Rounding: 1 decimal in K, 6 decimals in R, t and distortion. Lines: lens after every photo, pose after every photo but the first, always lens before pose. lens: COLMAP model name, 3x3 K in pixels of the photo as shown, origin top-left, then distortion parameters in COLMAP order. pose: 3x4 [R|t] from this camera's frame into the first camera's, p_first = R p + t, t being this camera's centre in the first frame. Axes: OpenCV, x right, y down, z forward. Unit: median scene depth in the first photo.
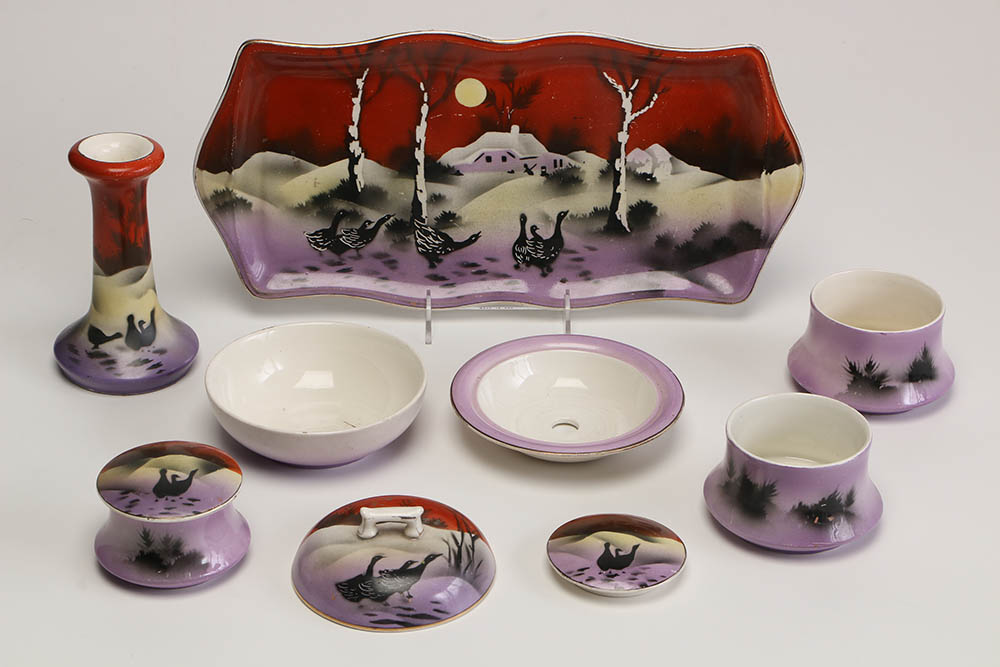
lens RADIAL K [[2214.5, 0, 500.0], [0, 2214.5, 333.5], [0, 0, 1]] dist [0.186129, -0.075709]
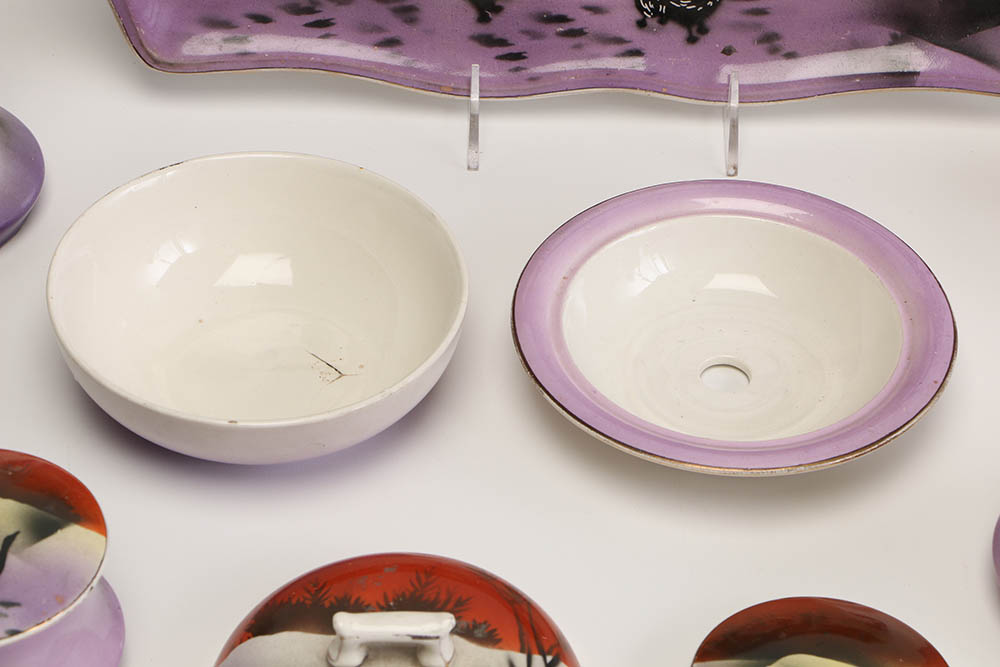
lens RADIAL K [[3074.0, 0, 500.0], [0, 3074.0, 333.5], [0, 0, 1]] dist [0.463737, -0.411199]
pose [[0.999386, 0.029265, -0.019259, -0.010077], [-0.024471, 0.976526, 0.214005, -0.117408], [0.025070, -0.213402, 0.976643, 0.258287]]
